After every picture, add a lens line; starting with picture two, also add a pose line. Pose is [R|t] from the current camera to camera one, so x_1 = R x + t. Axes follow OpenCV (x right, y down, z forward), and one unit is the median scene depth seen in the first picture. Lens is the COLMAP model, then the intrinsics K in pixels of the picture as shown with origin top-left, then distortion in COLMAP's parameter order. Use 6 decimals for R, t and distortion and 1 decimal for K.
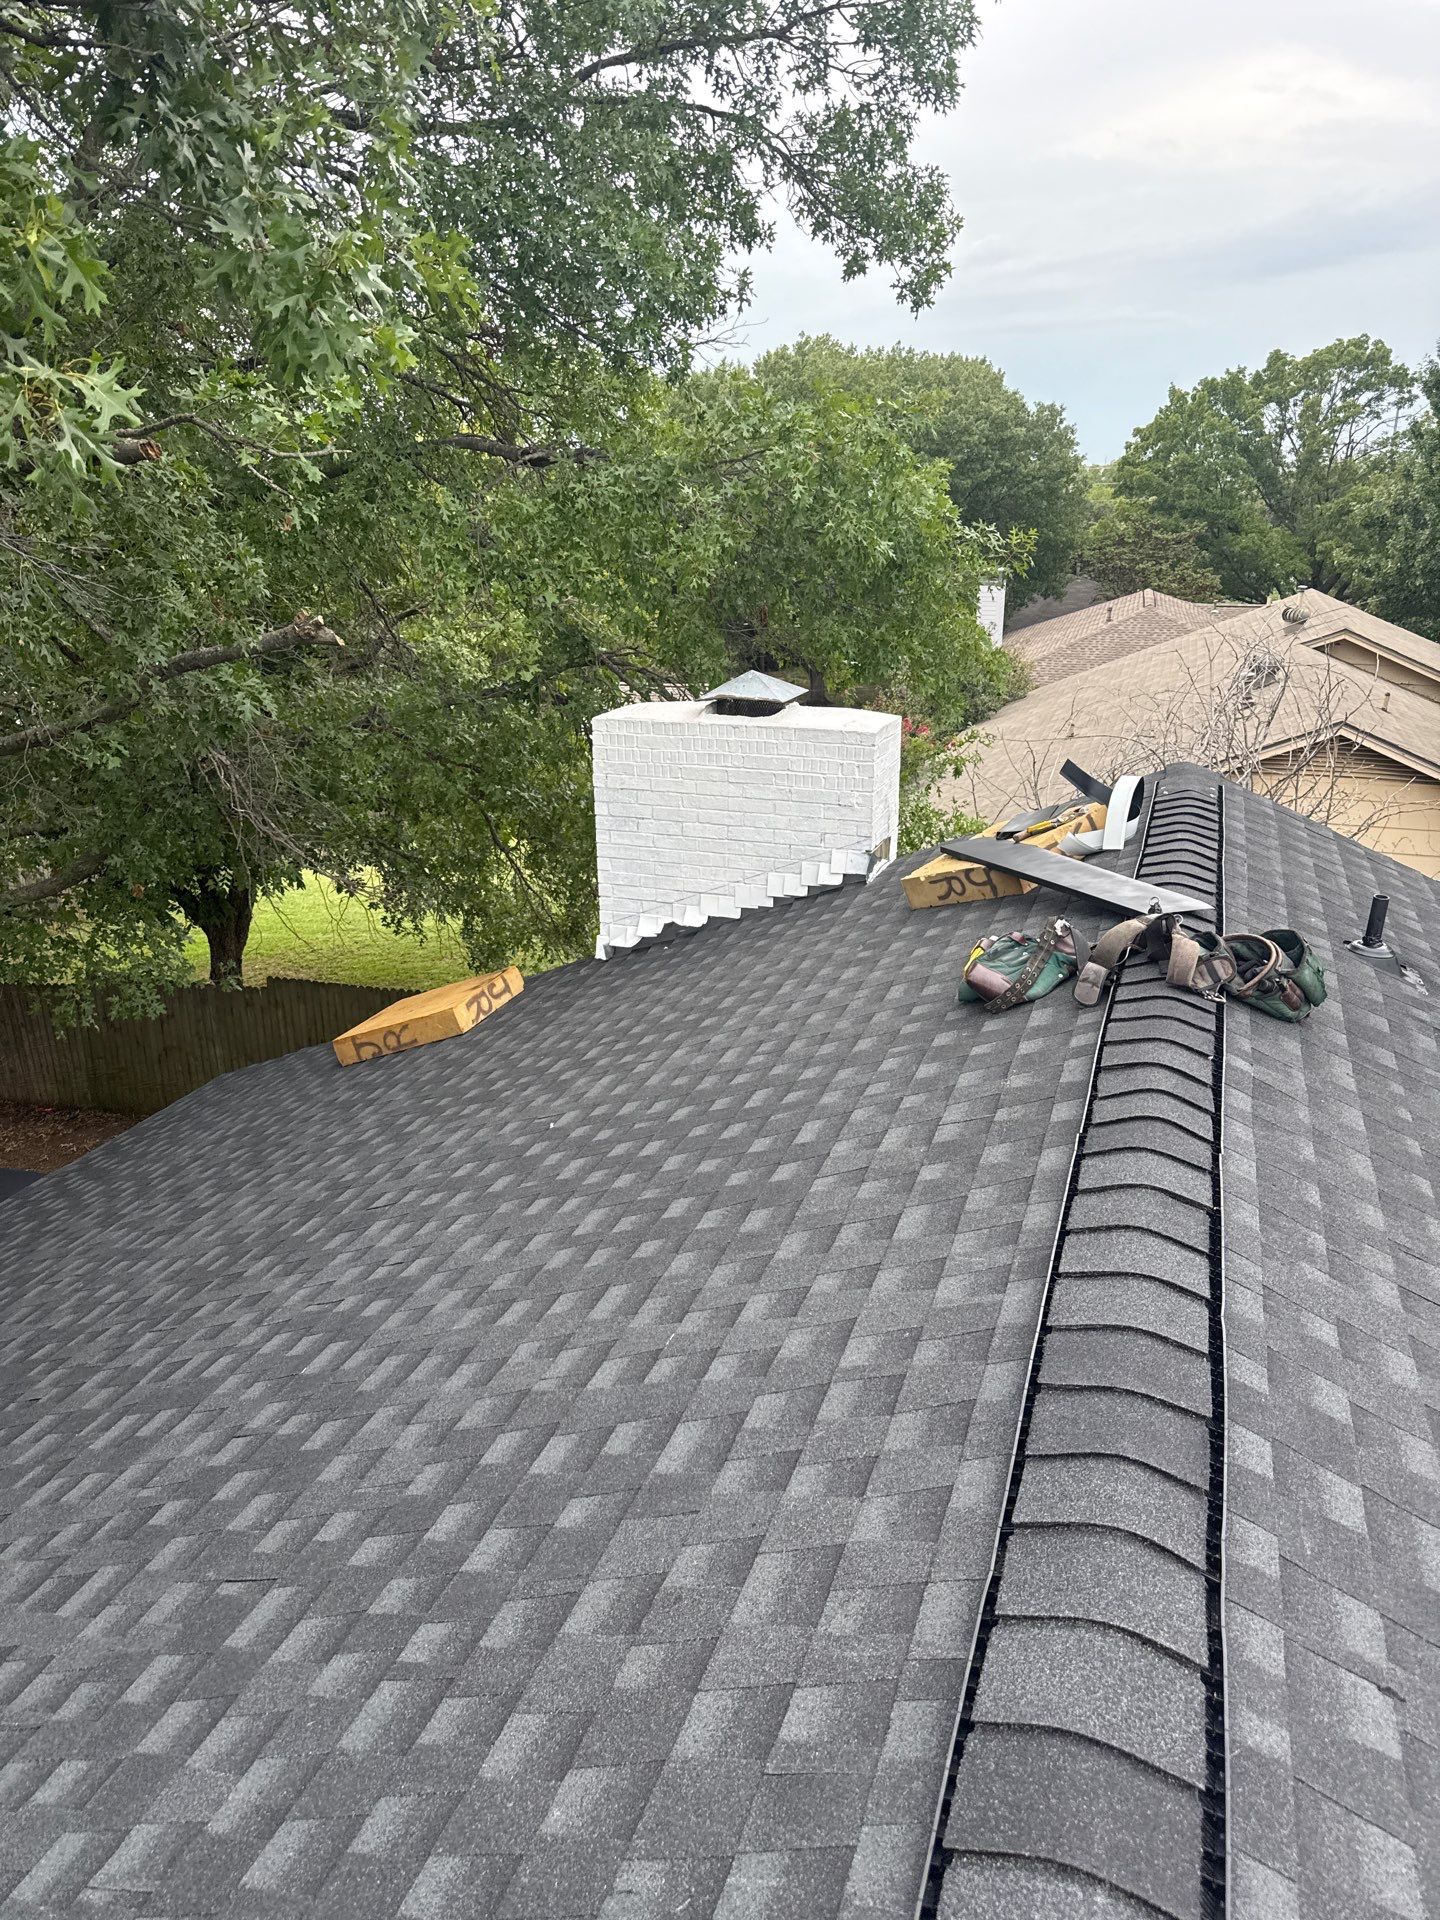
lens RADIAL K [[1286.8, 0, 717.7], [0, 1286.8, 884.7], [0, 0, 1]] dist [0.086320, -0.115381]
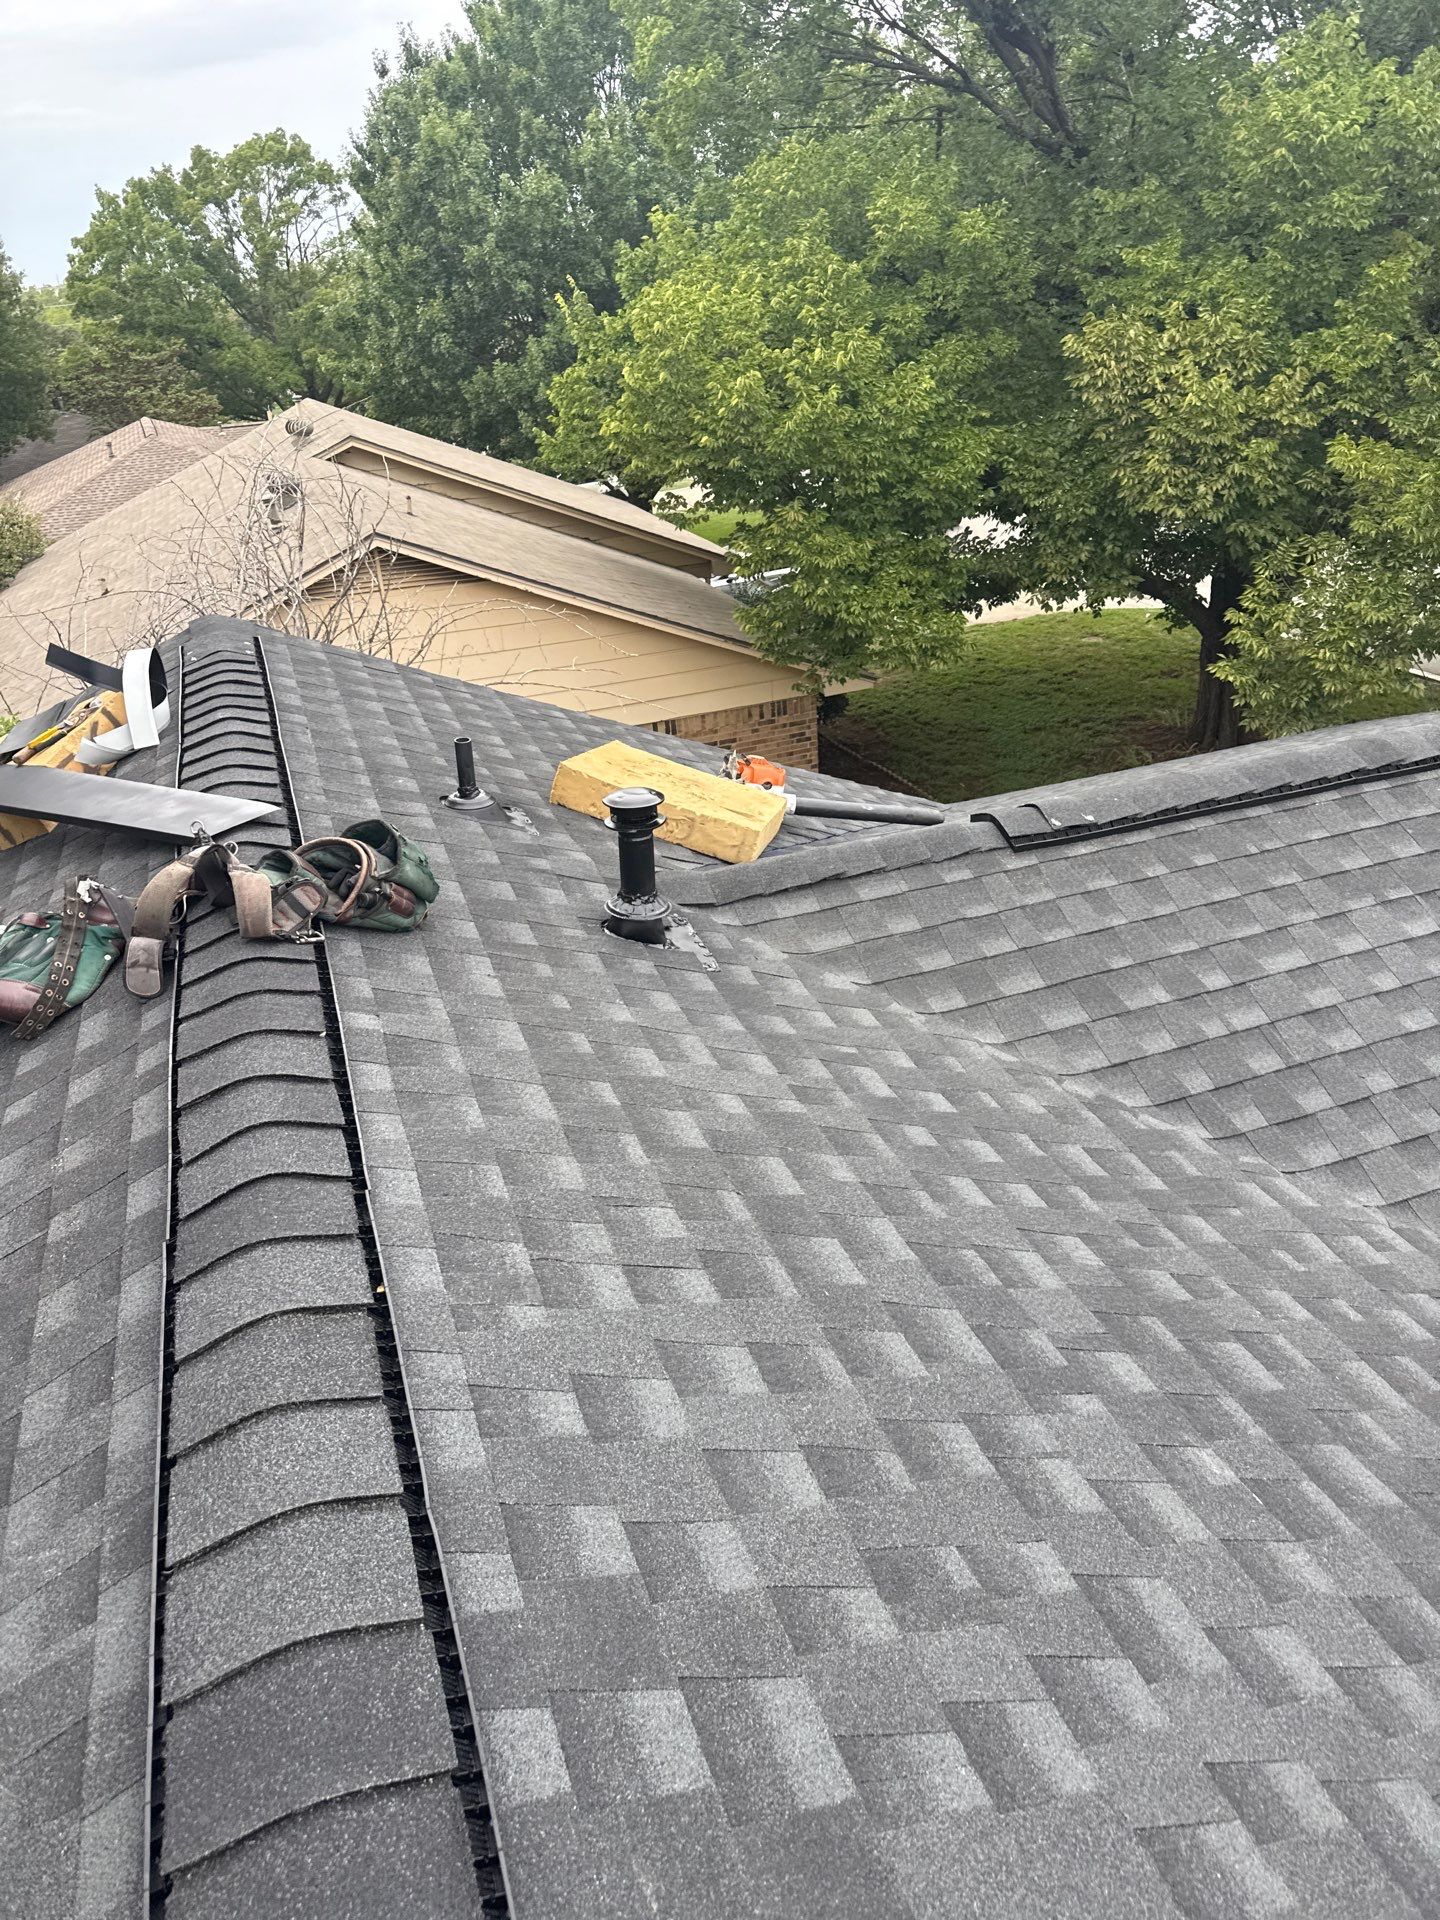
lens RADIAL K [[1286.8, 0, 717.7], [0, 1286.8, 884.7], [0, 0, 1]] dist [0.086320, -0.115381]
pose [[0.759027, -0.320112, 0.566928, 0.097348], [0.247847, 0.947282, 0.203048, -0.023706], [-0.602039, -0.013607, 0.798351, 0.173246]]
